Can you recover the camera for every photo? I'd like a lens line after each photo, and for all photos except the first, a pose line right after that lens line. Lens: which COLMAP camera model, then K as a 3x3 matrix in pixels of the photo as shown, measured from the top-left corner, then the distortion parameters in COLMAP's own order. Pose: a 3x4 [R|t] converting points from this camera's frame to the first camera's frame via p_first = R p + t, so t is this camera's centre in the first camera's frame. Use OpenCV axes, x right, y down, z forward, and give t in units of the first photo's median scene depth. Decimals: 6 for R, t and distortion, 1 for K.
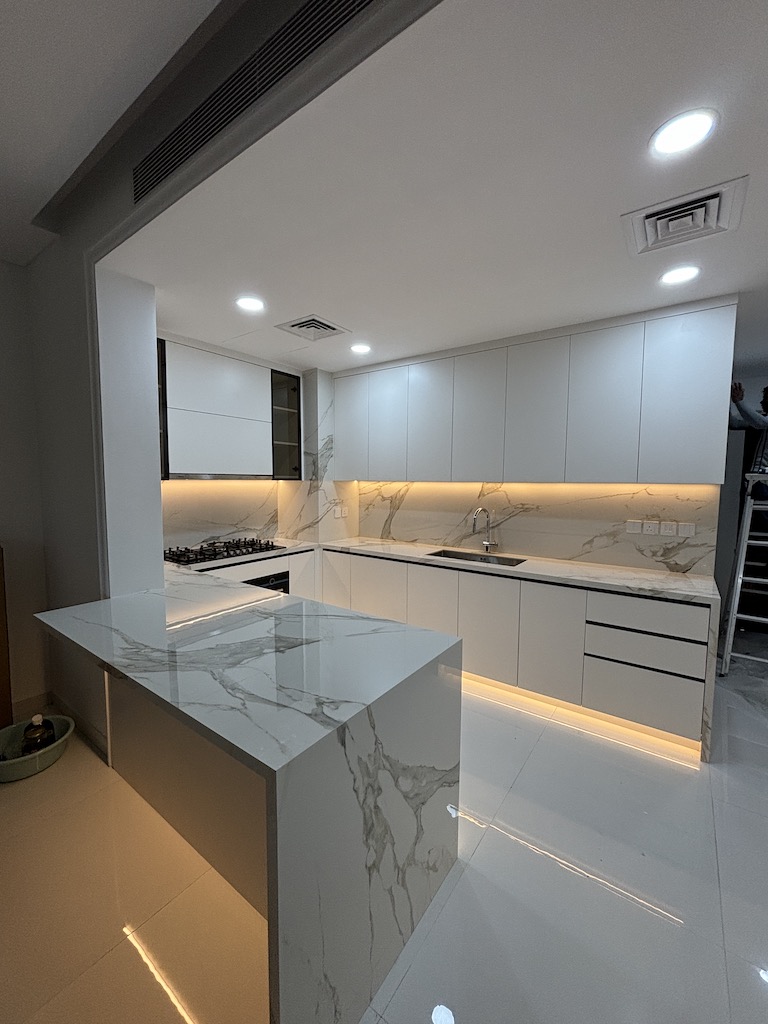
lens RADIAL K [[408.2, 0, 387.0], [0, 408.2, 514.7], [0, 0, 1]] dist [0.021040, -0.008710]
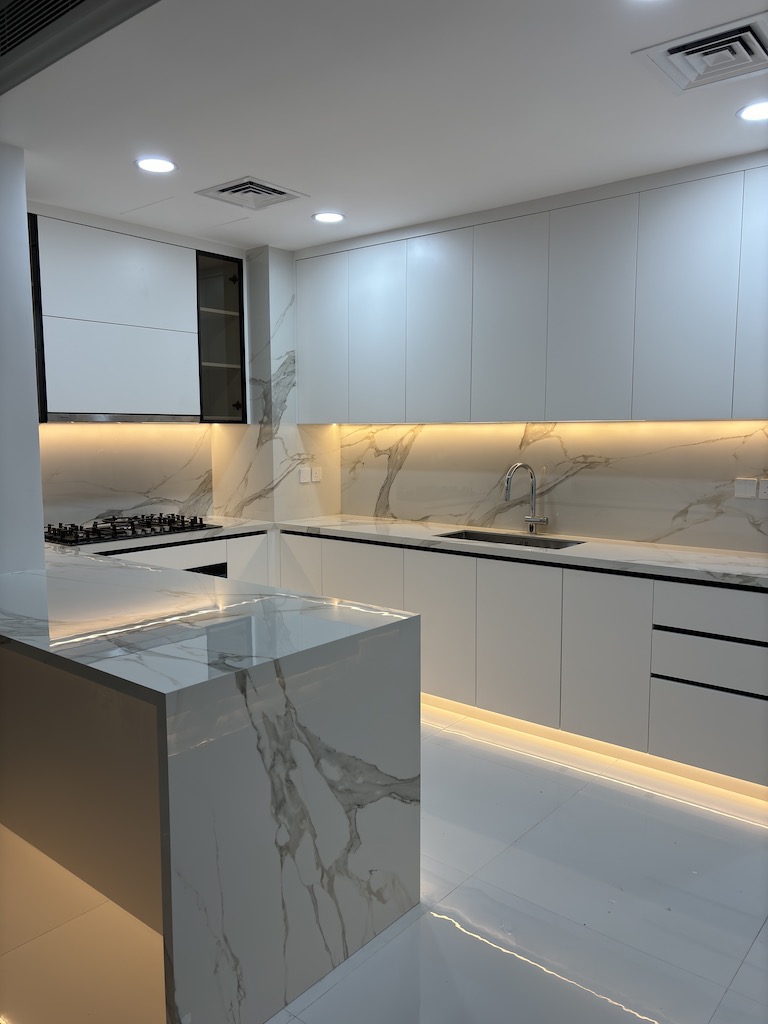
lens RADIAL K [[771.4, 0, 381.4], [0, 771.4, 517.4], [0, 0, 1]] dist [0.064951, -0.077239]
pose [[0.997254, -0.000021, -0.074057, 0.102223], [0.001901, 0.999678, 0.025310, 0.036763], [0.074032, -0.025381, 0.996933, -0.217756]]
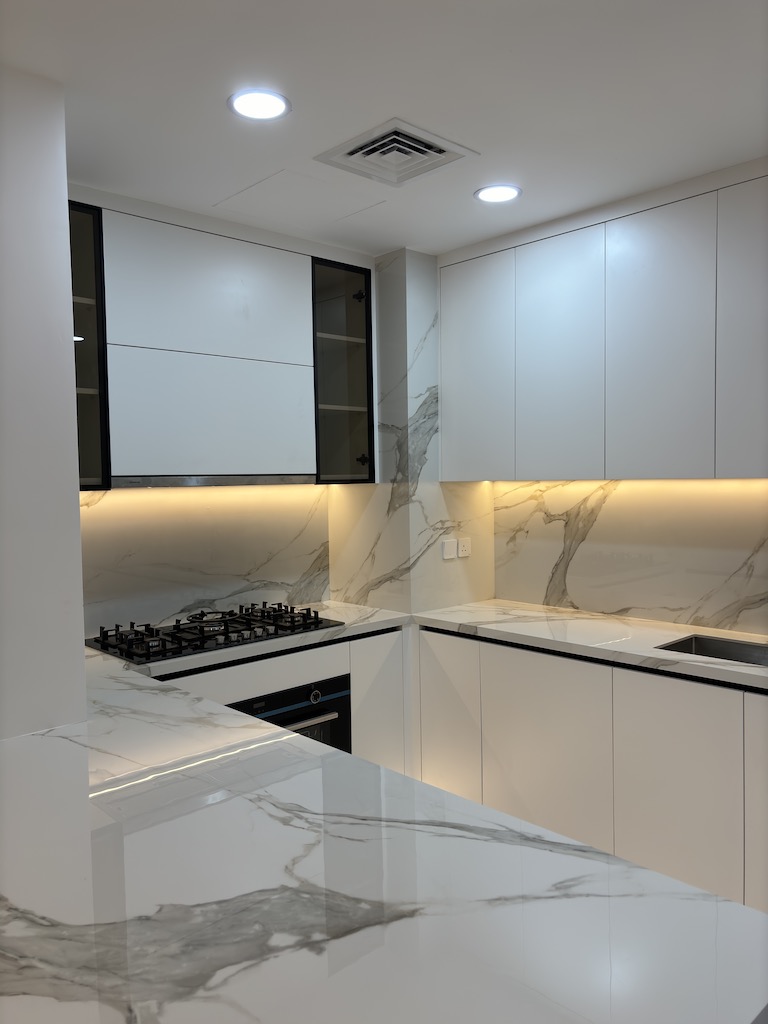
lens RADIAL K [[764.5, 0, 384.0], [0, 764.5, 512.0], [0, 0, 1]] dist [0.108533, -0.230522]
pose [[0.979784, -0.016650, -0.199367, -0.021196], [0.008705, 0.999135, -0.040659, -0.014353], [0.199871, 0.038102, 0.979081, 0.133300]]
